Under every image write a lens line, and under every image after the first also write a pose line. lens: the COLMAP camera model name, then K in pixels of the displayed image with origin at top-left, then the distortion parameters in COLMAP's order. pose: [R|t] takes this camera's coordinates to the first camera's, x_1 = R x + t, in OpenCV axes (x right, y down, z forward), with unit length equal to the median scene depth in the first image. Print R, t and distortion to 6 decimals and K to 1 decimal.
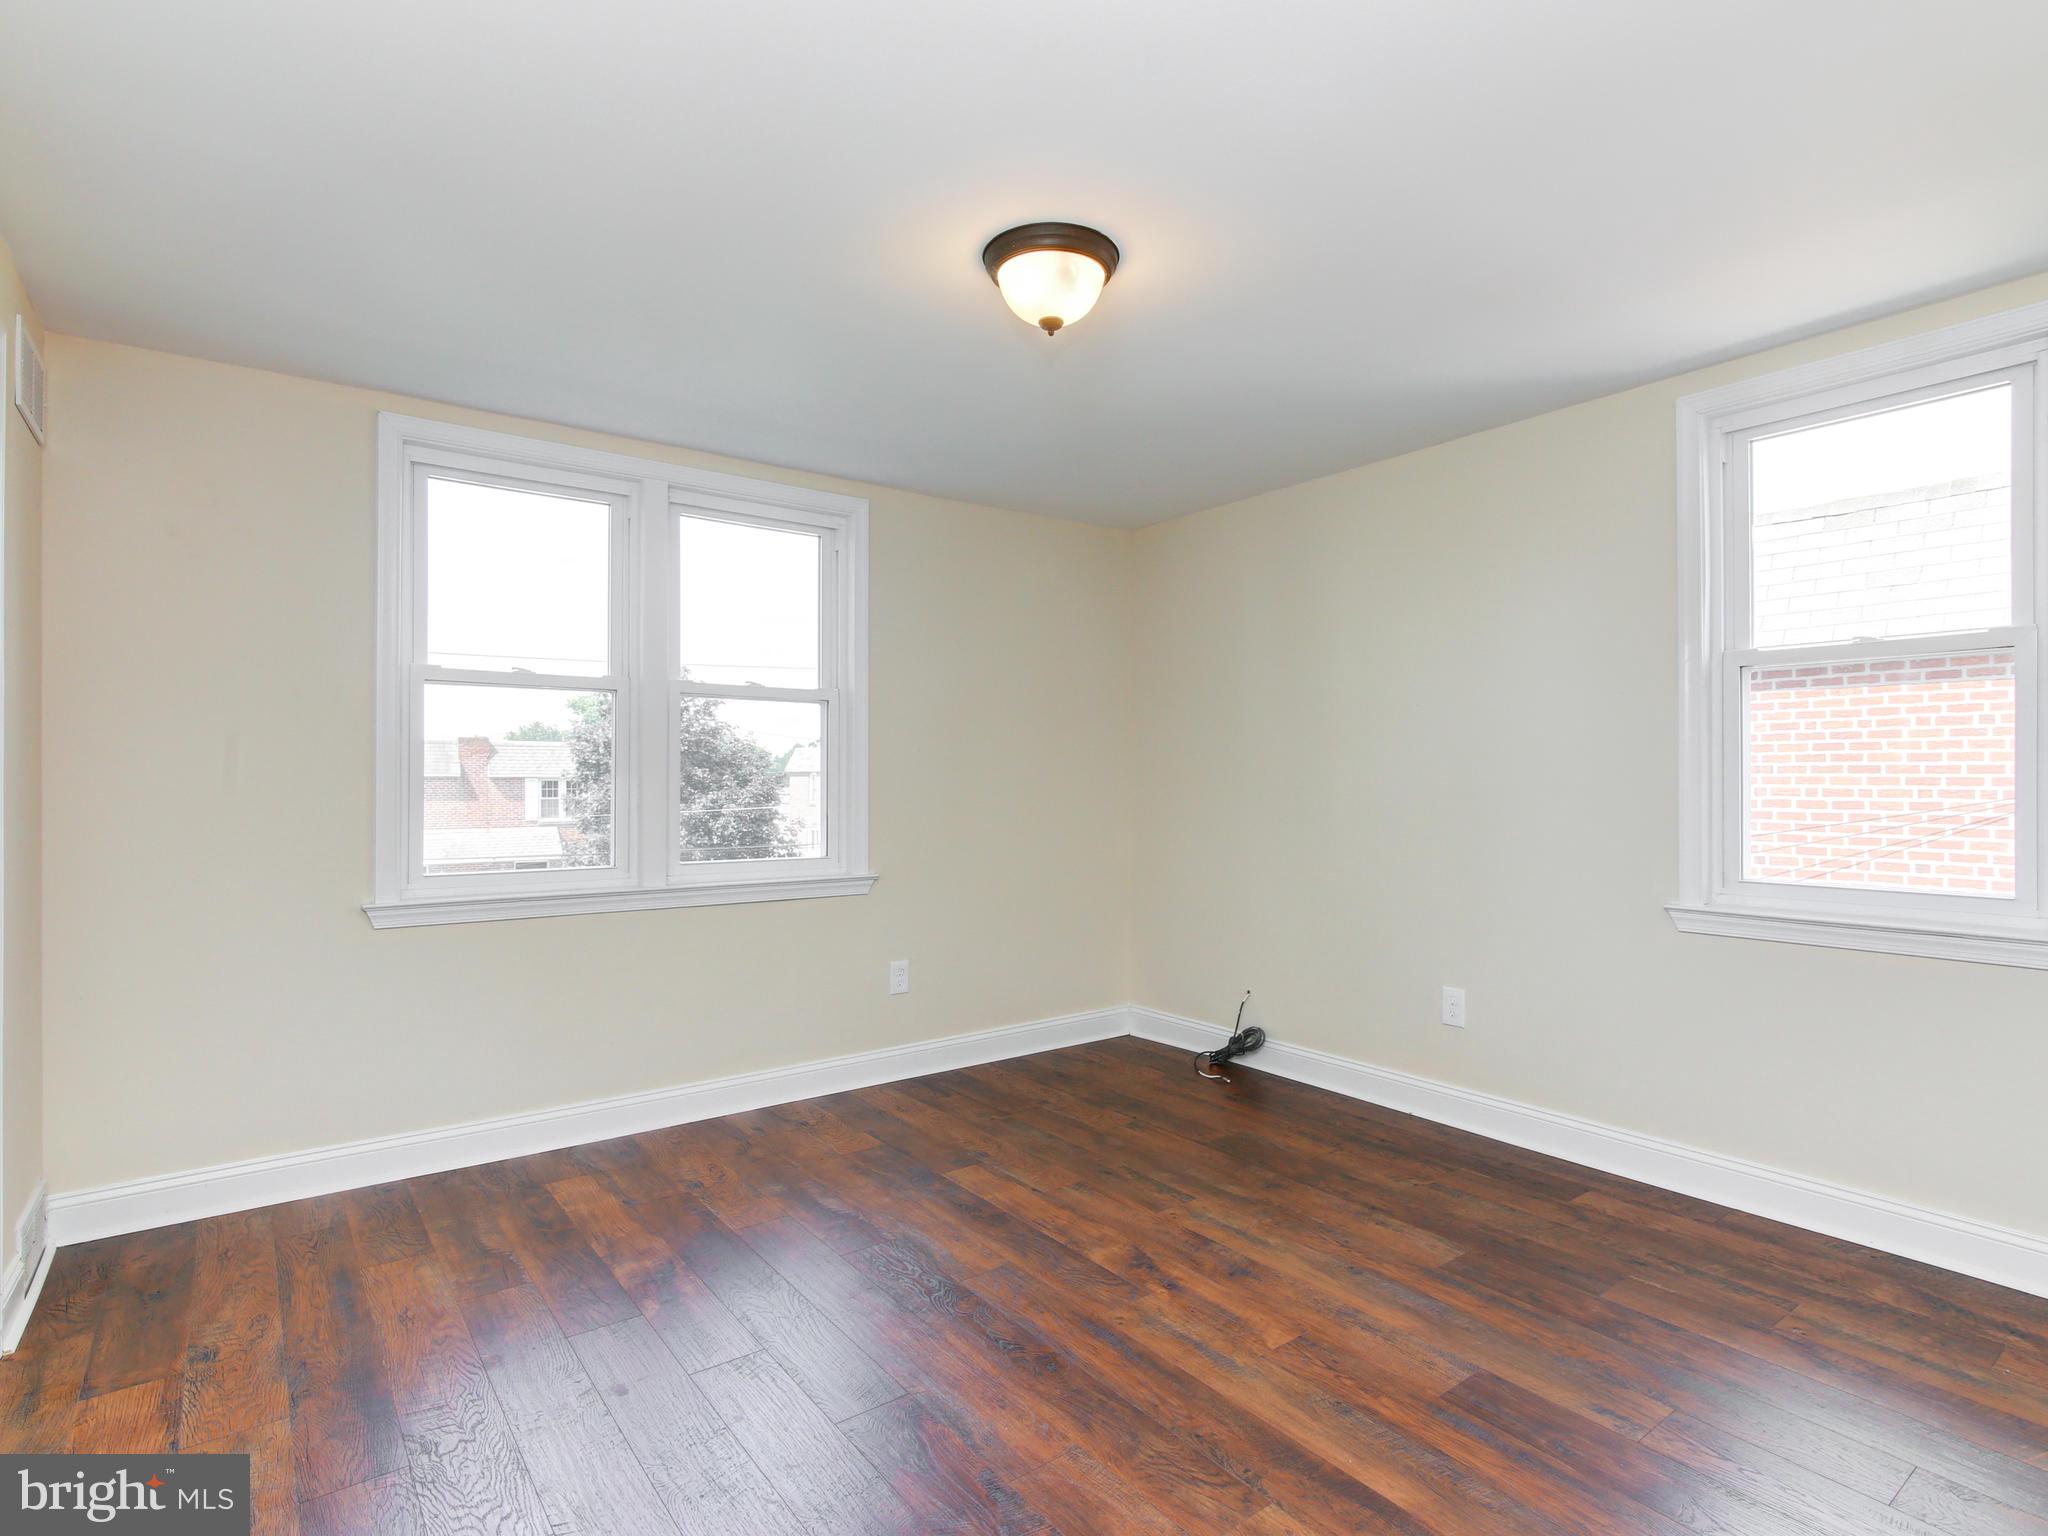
lens RADIAL K [[1073.0, 0, 1021.7], [0, 1073.0, 769.5], [0, 0, 1]] dist [0.005905, 0.000718]
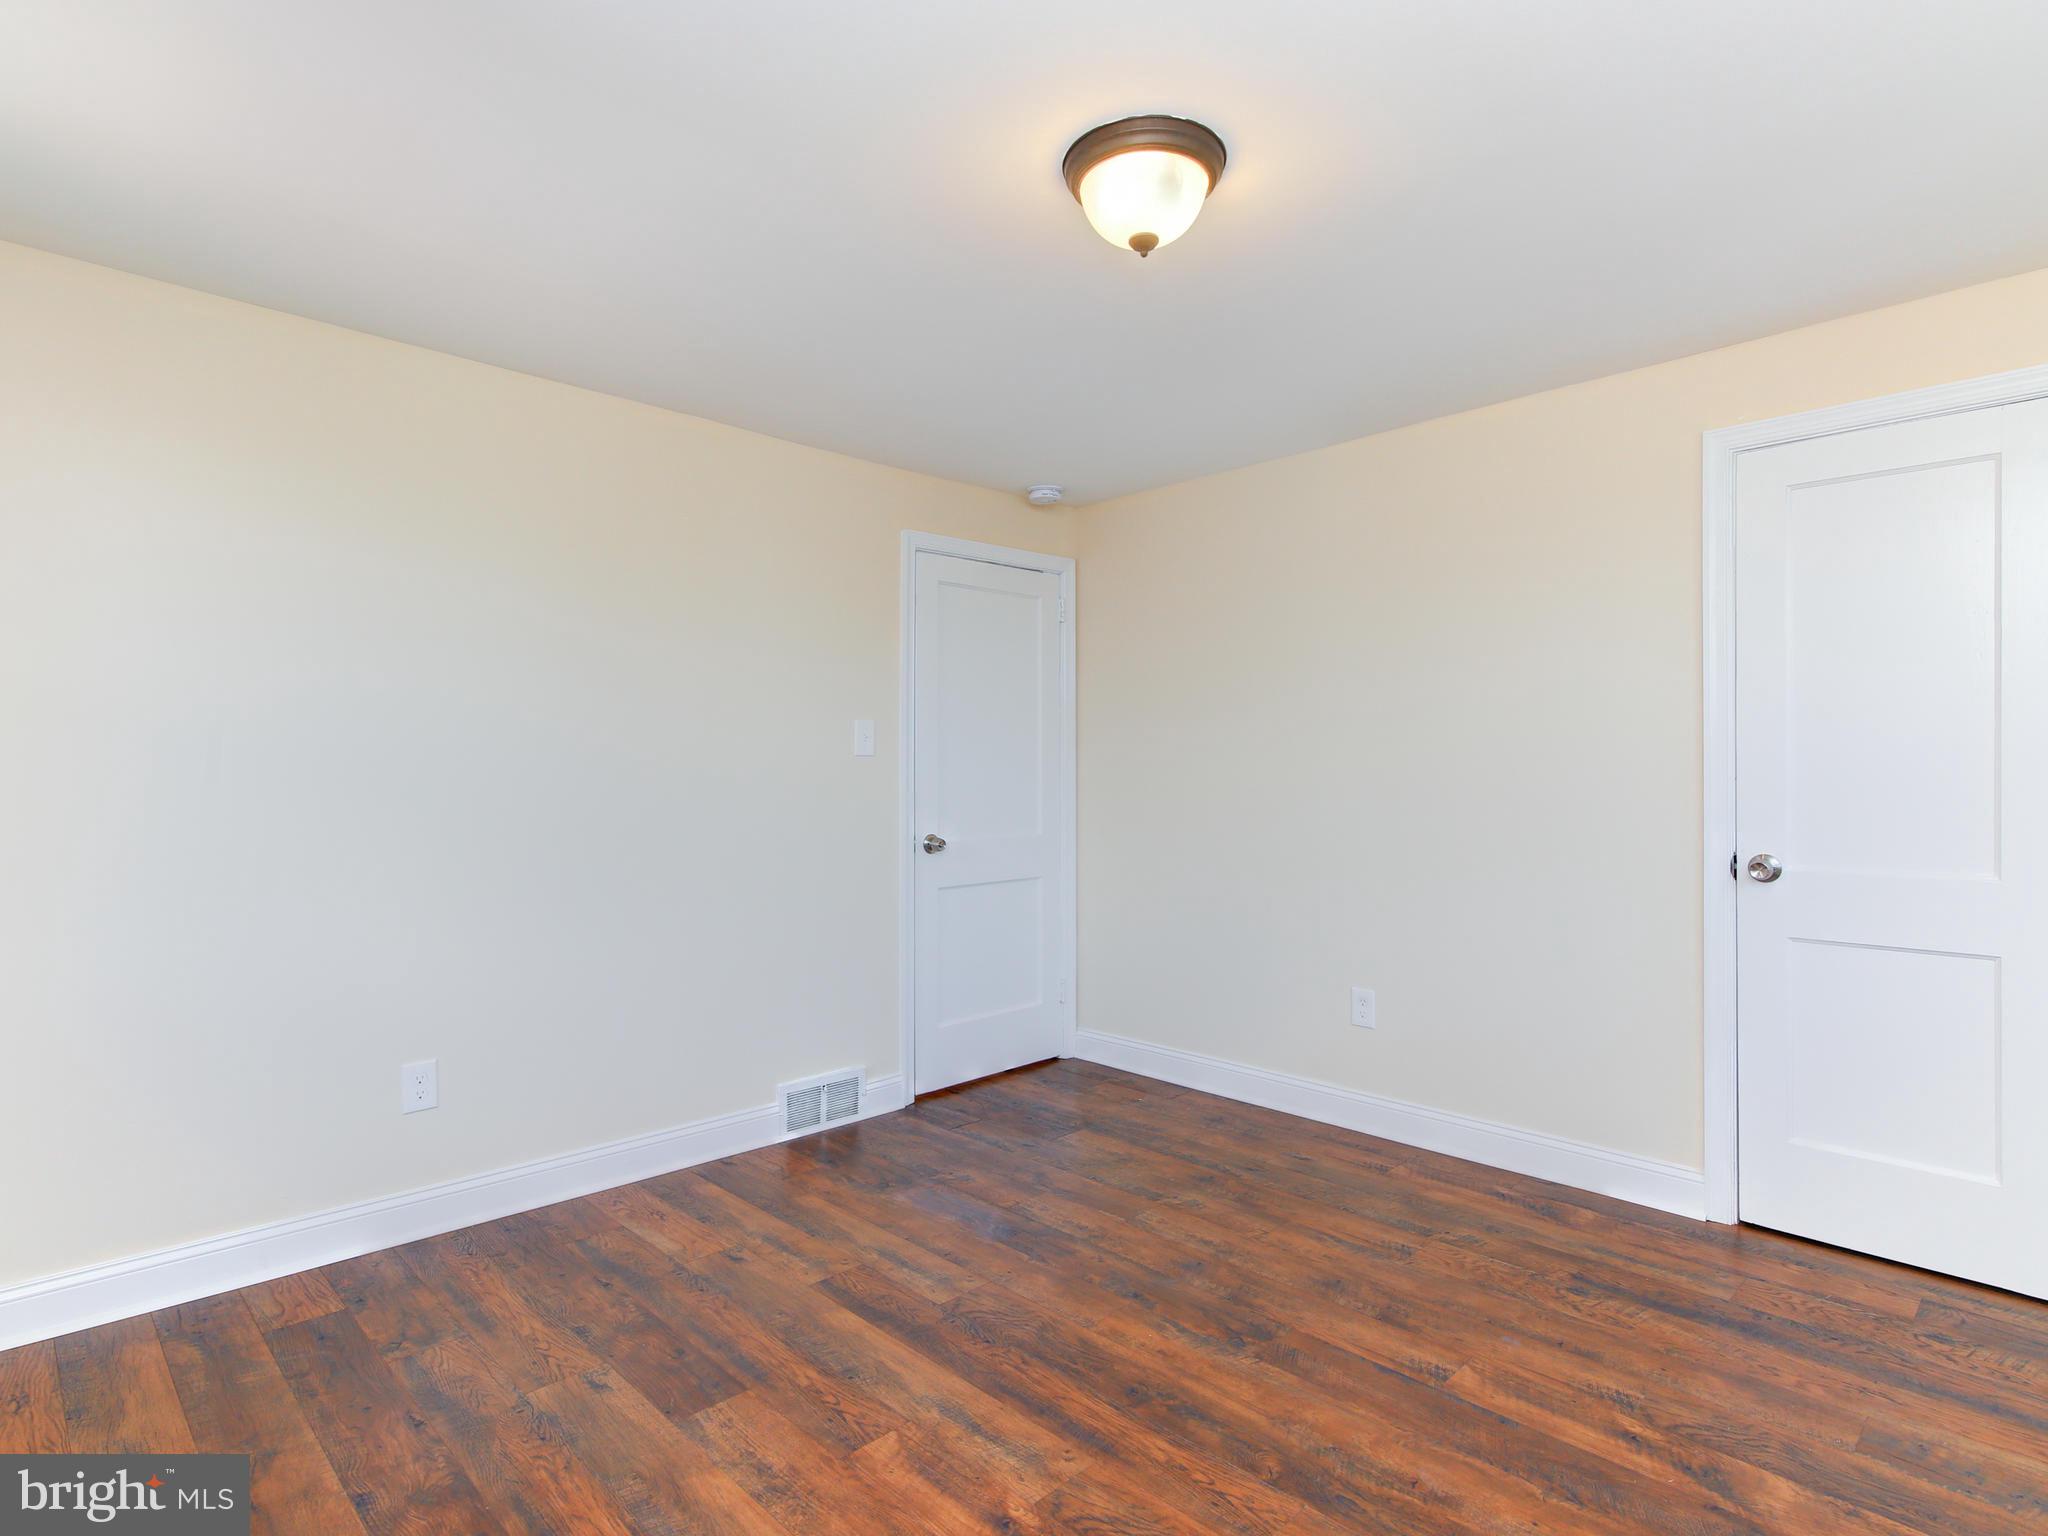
lens RADIAL K [[1073.0, 0, 1027.5], [0, 1073.0, 766.7], [0, 0, 1]] dist [0.005905, 0.000718]
pose [[-0.991055, 0.003278, -0.133417, 0.251654], [0.003378, 0.999994, -0.000522, -0.004457], [0.133414, -0.000968, -0.991060, 1.981838]]
